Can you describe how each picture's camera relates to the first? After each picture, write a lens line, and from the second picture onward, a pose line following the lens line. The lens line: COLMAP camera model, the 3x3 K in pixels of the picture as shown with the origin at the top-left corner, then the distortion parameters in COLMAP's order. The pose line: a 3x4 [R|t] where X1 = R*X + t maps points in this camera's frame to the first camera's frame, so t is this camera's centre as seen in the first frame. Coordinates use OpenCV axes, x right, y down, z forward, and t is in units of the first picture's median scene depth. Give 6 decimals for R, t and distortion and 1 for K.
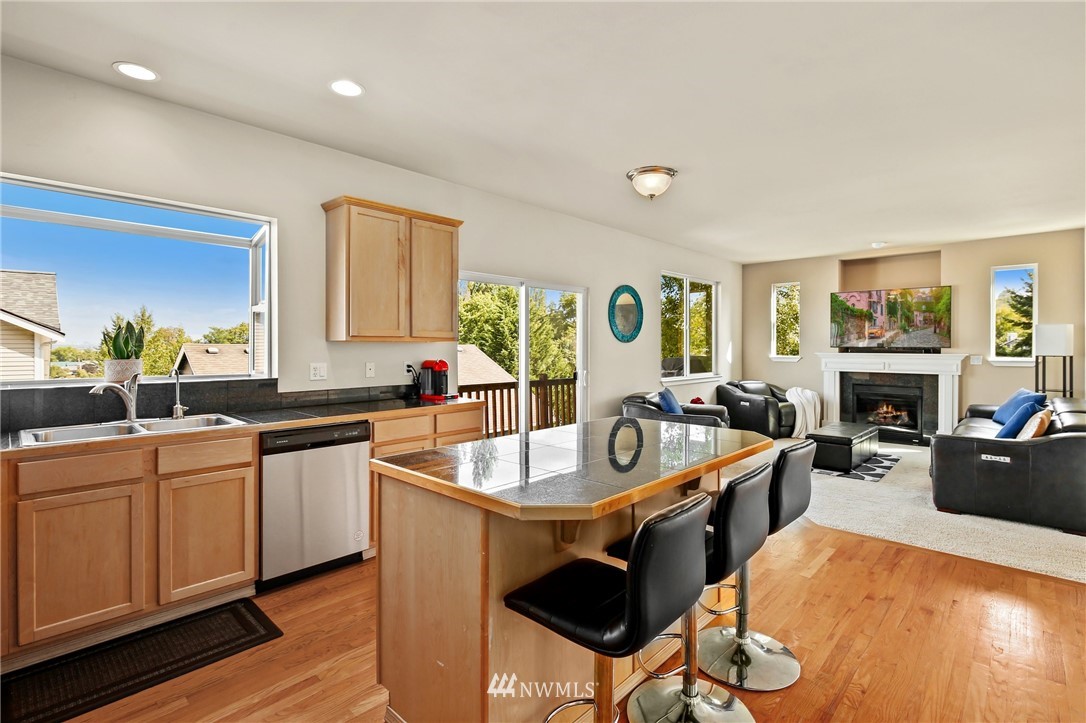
lens RADIAL K [[519.7, 0, 539.4], [0, 519.7, 357.8], [0, 0, 1]] dist [-0.003653, 0.000062]
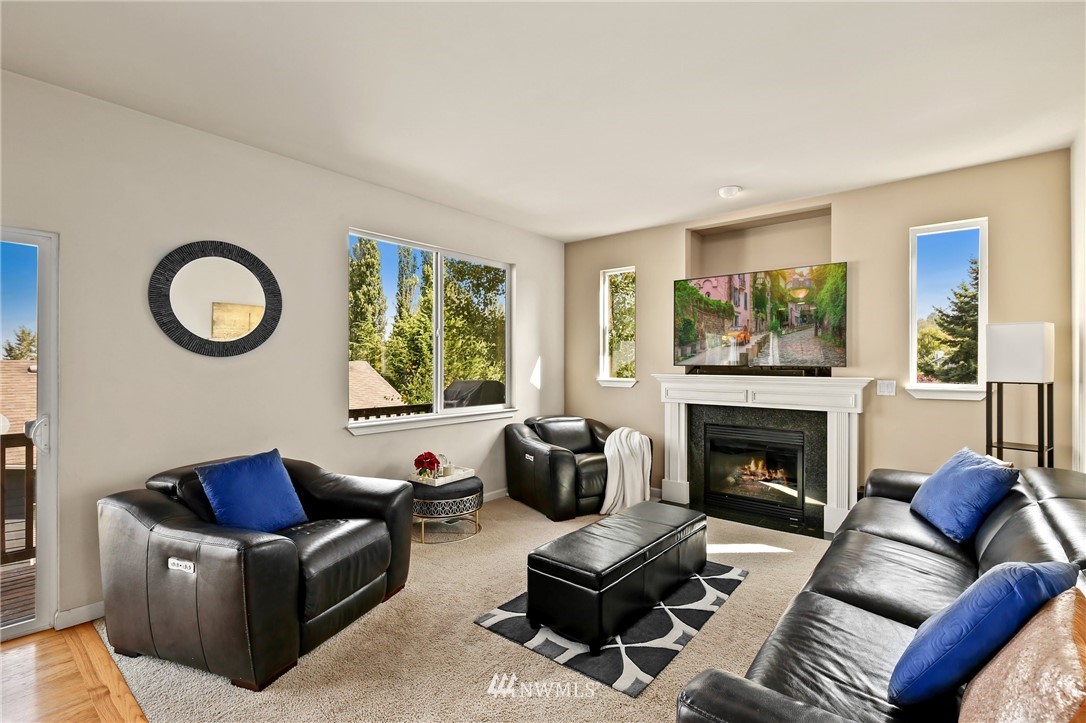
lens RADIAL K [[499.9, 0, 543.0], [0, 499.9, 369.0], [0, 0, 1]] dist [0.002428, -0.000128]
pose [[0.997530, 0.000737, 0.070243, 0.377511], [0.000022, 0.999942, -0.010803, -0.009805], [-0.070247, 0.010778, 0.997471, 0.420103]]
